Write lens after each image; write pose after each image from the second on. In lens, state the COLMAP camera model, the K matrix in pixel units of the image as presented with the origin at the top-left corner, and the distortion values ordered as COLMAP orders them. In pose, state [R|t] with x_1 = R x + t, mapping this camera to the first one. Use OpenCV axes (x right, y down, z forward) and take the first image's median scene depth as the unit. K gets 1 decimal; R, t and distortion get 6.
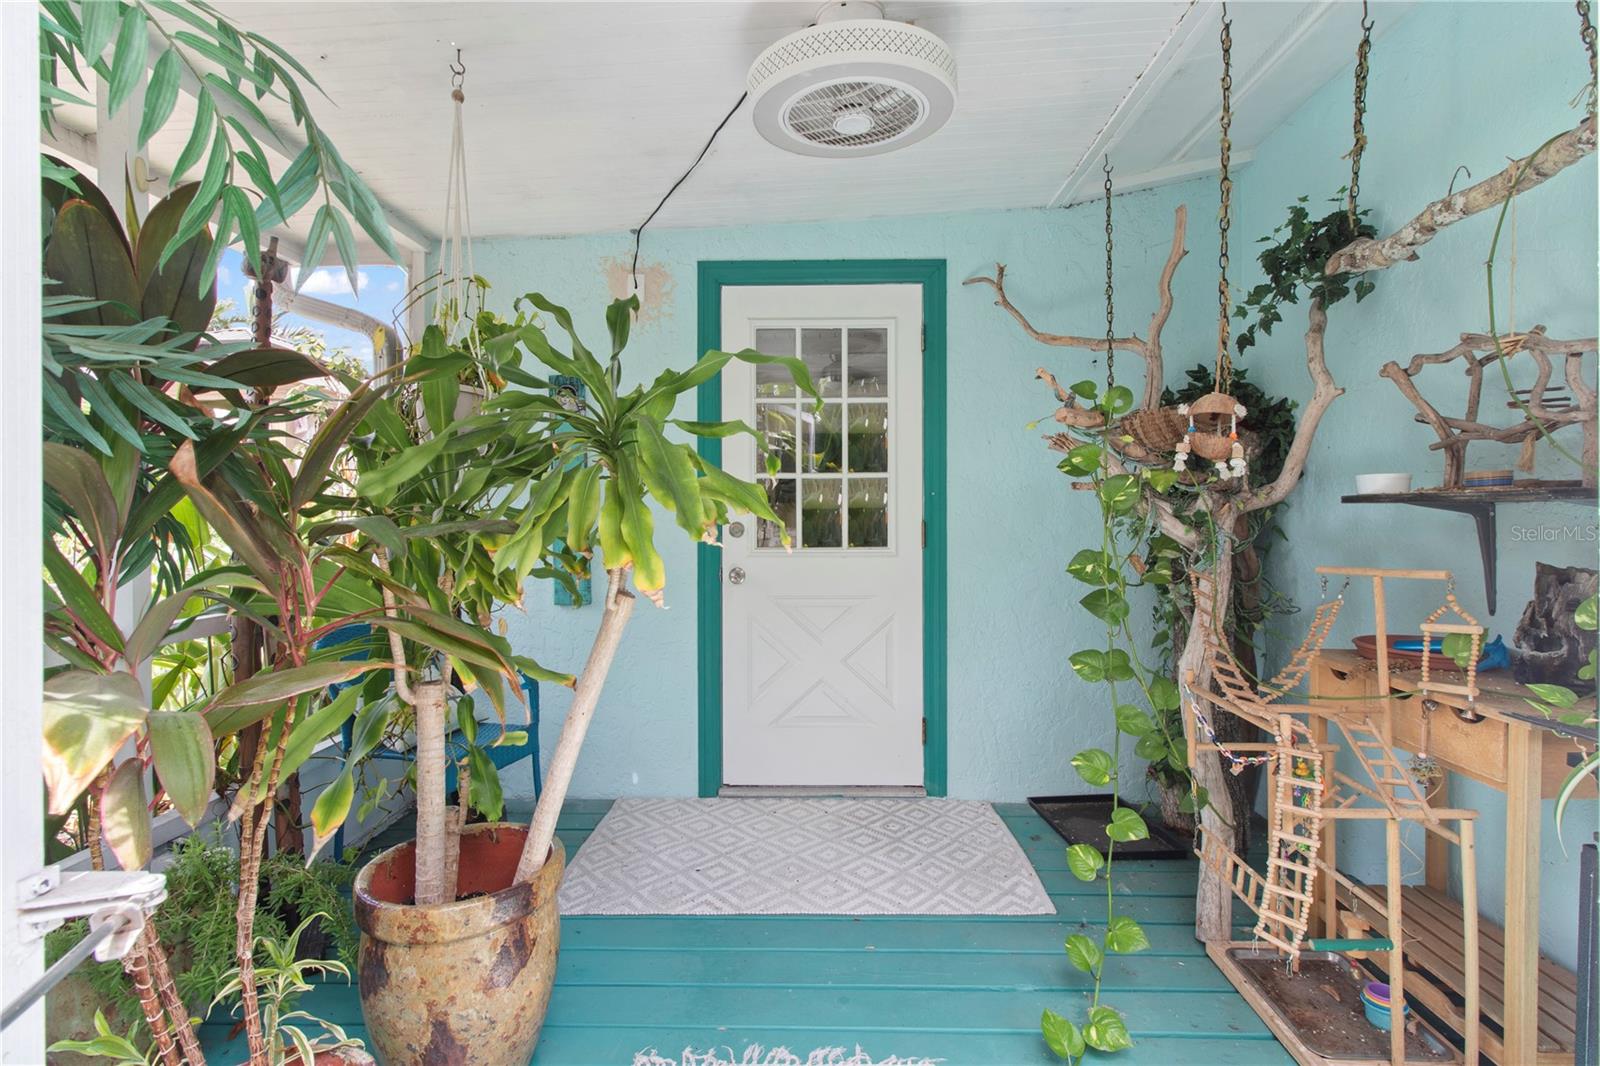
lens RADIAL K [[761.1, 0, 800.0], [0, 761.1, 527.9], [0, 0, 1]] dist [0.000675, 0.000310]
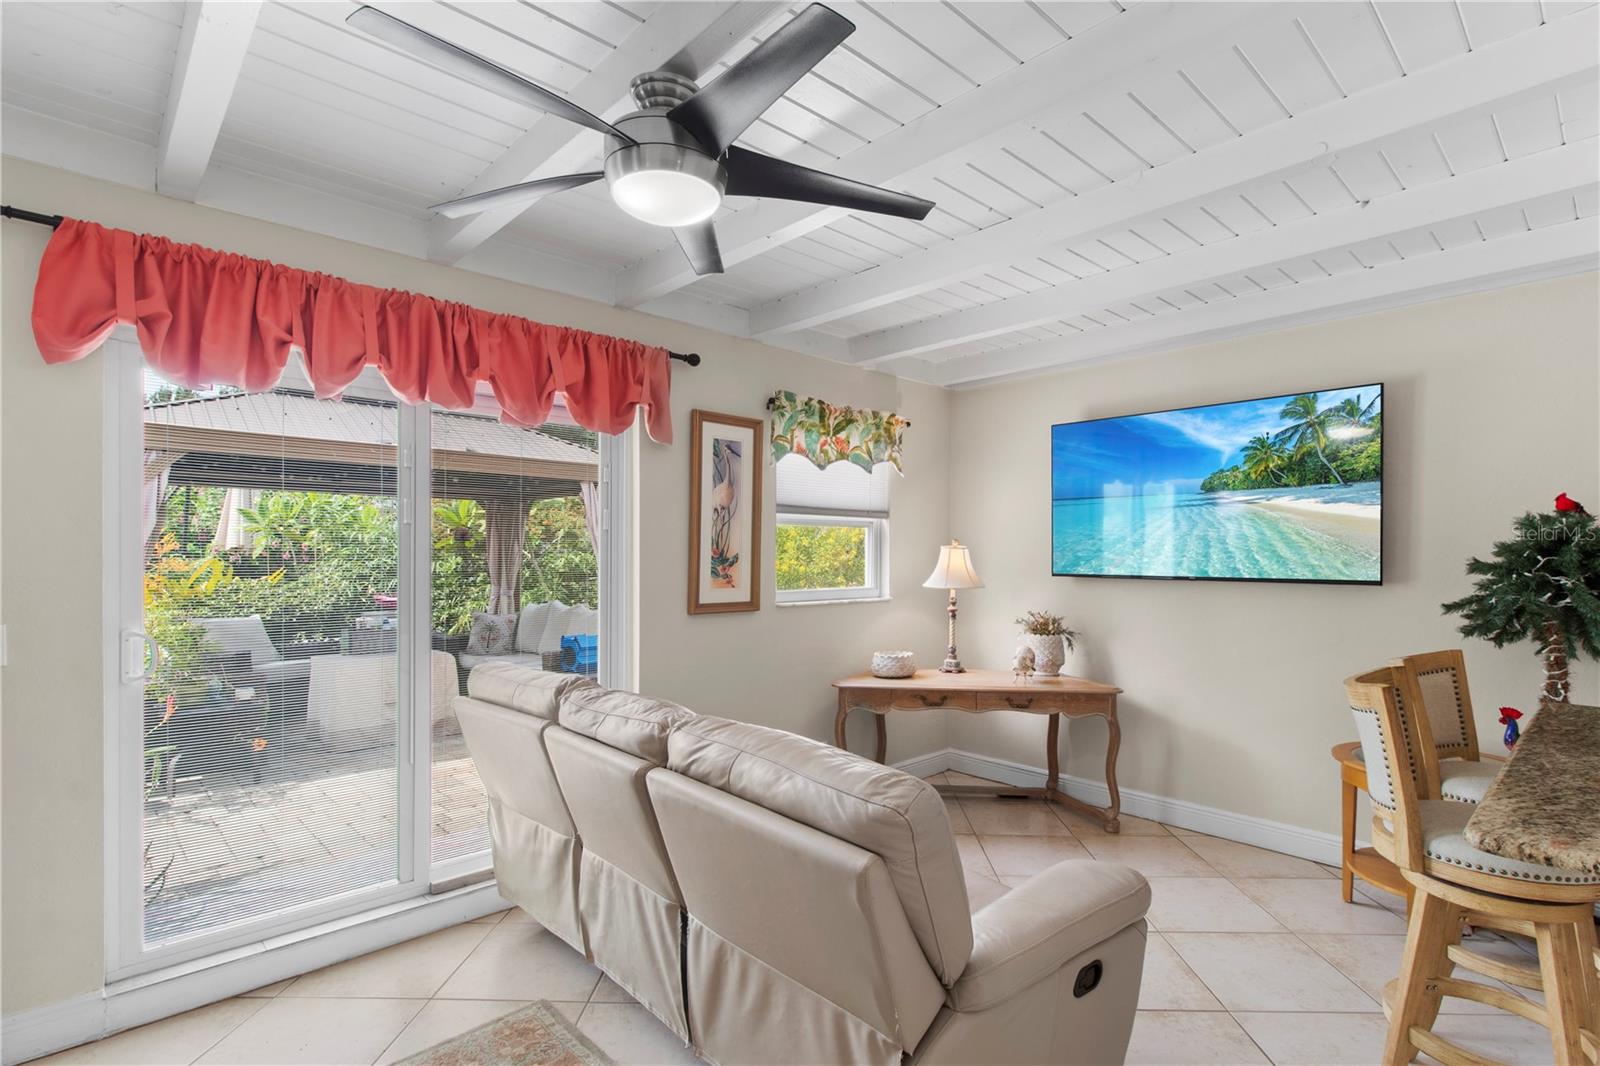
lens RADIAL K [[761.1, 0, 804.9], [0, 761.1, 558.6], [0, 0, 1]] dist [0.000675, 0.000310]
pose [[0.692777, -0.000209, 0.721152, -1.846021], [-0.000330, 1.000000, 0.000607, 0.178494], [-0.721152, -0.000658, 0.692777, -1.194529]]
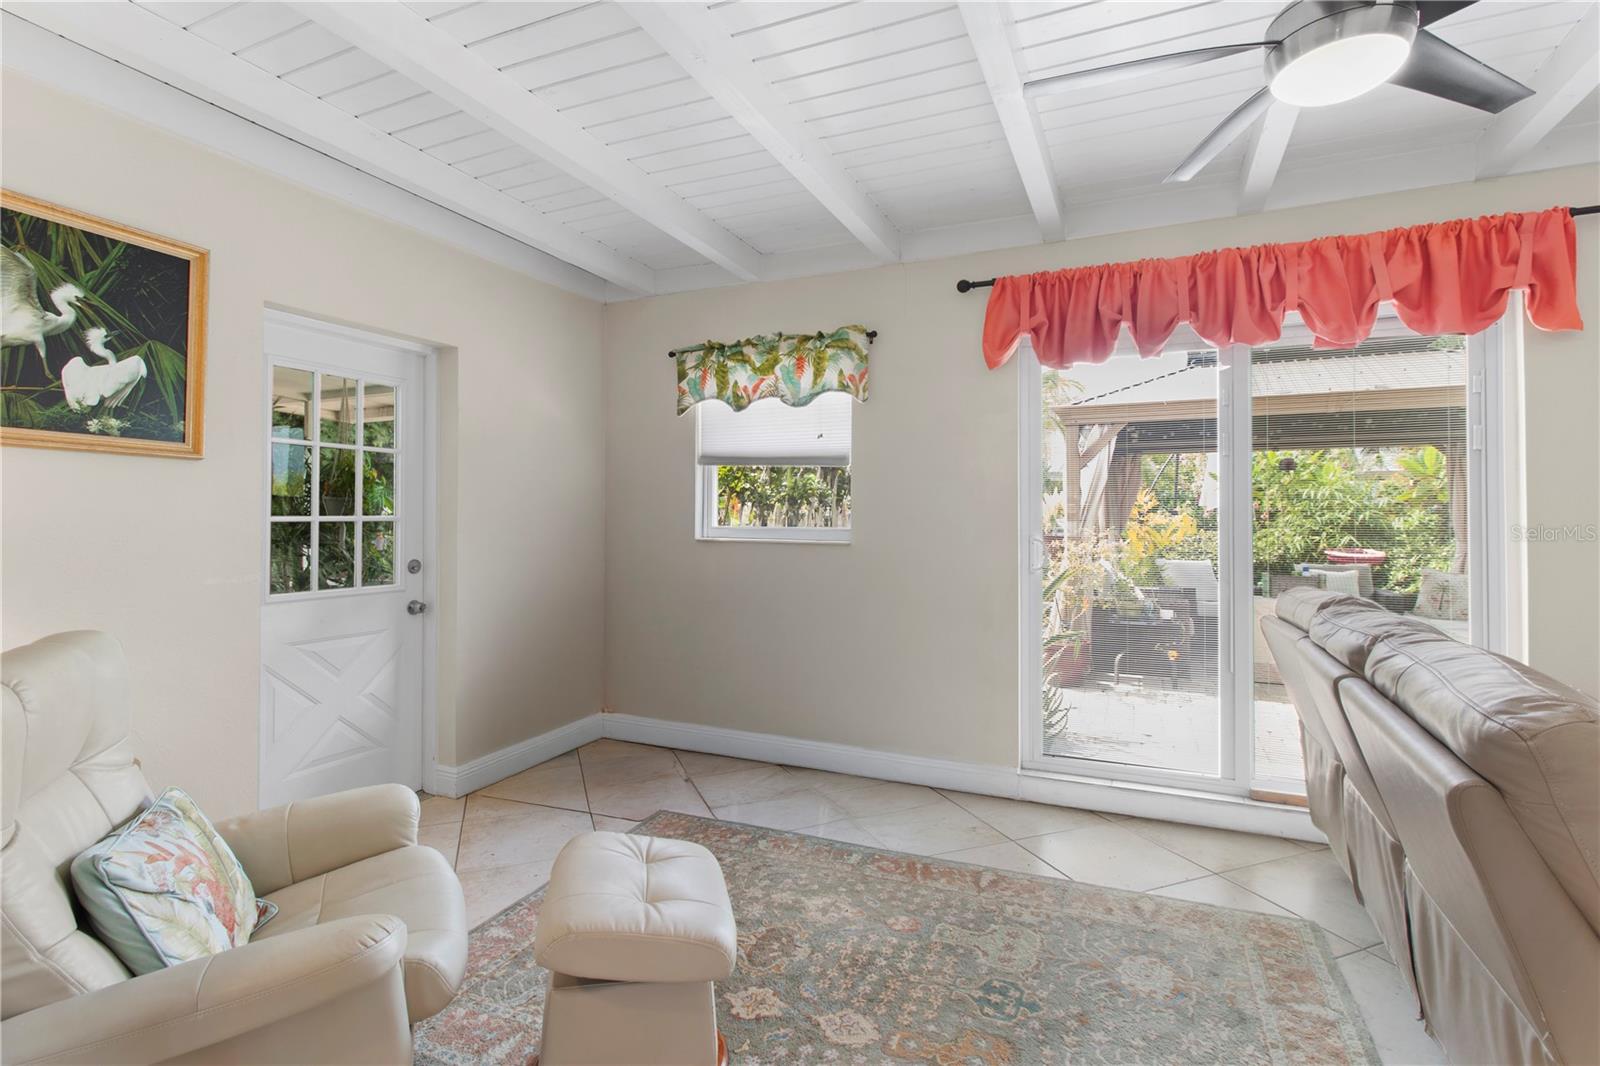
lens RADIAL K [[761.1, 0, 823.2], [0, 761.1, 515.5], [0, 0, 1]] dist [0.000675, 0.000310]
pose [[0.934204, 0.002415, -0.356730, -1.398740], [-0.007580, 0.999886, -0.013081, 0.312374], [0.356658, 0.014924, 0.934116, -1.594087]]
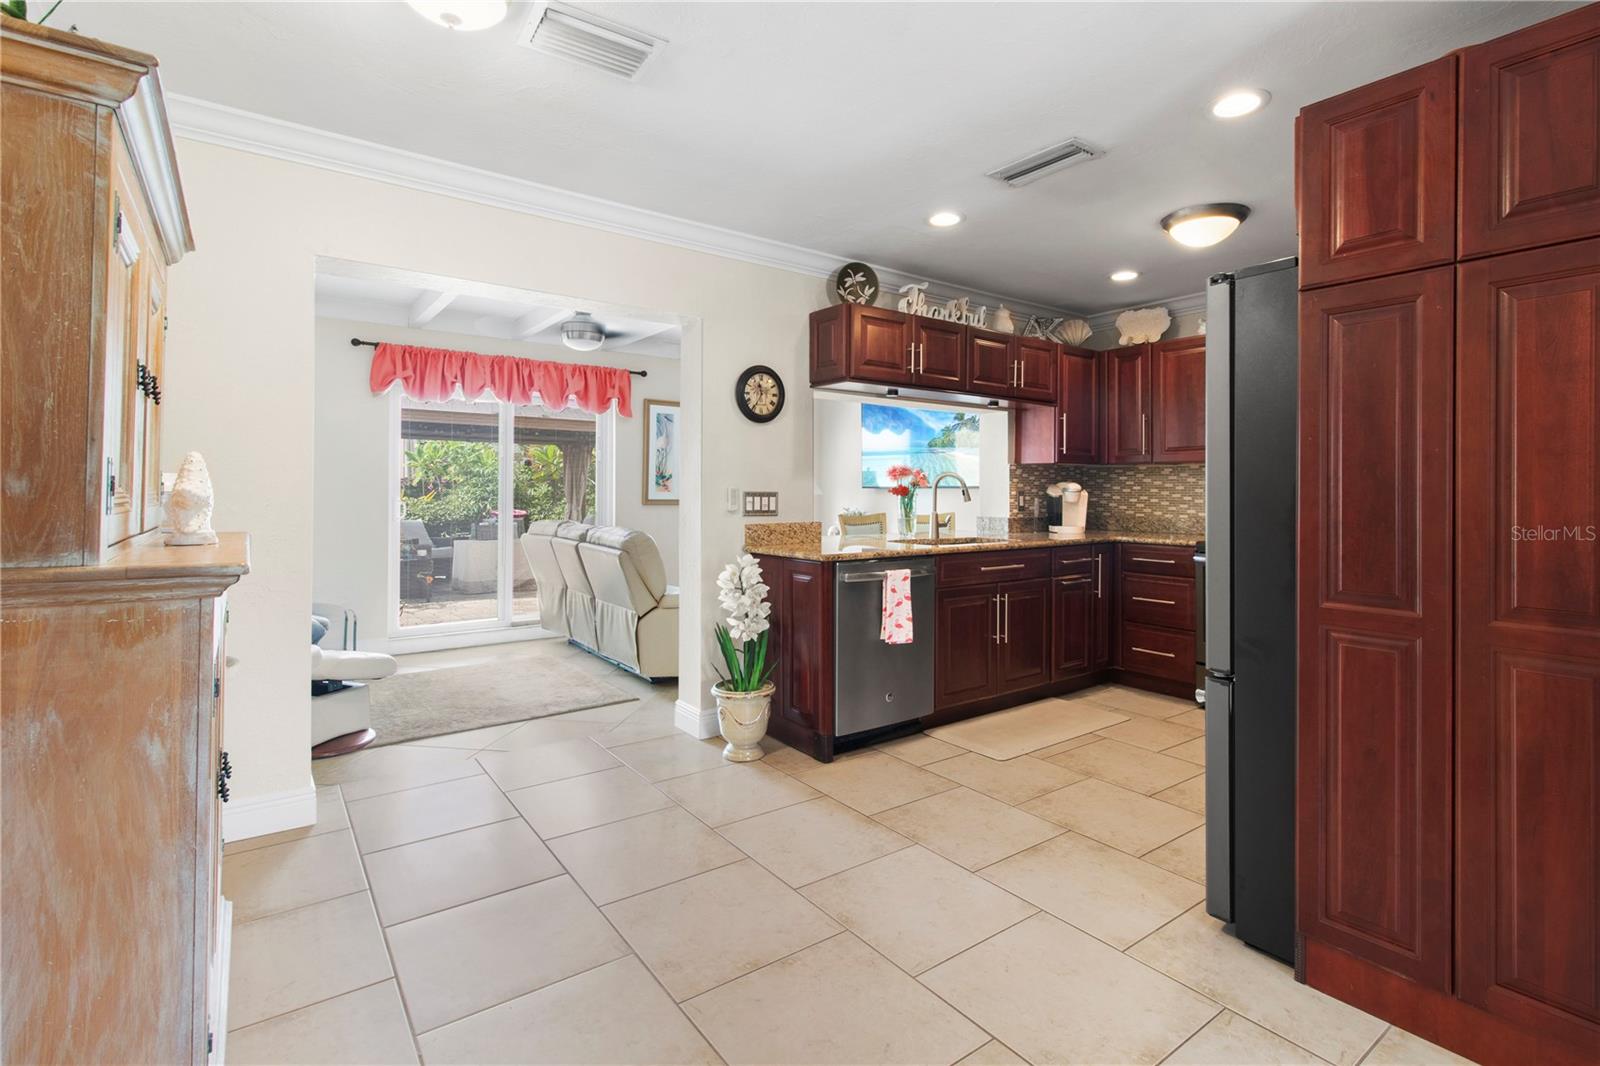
lens RADIAL K [[761.1, 0, 818.3], [0, 761.1, 489.2], [0, 0, 1]] dist [0.000675, 0.000310]
pose [[0.769270, 0.012103, 0.638809, -2.601552], [-0.003242, 0.999882, -0.015039, 0.351388], [-0.638916, 0.009498, 0.769218, -3.851952]]
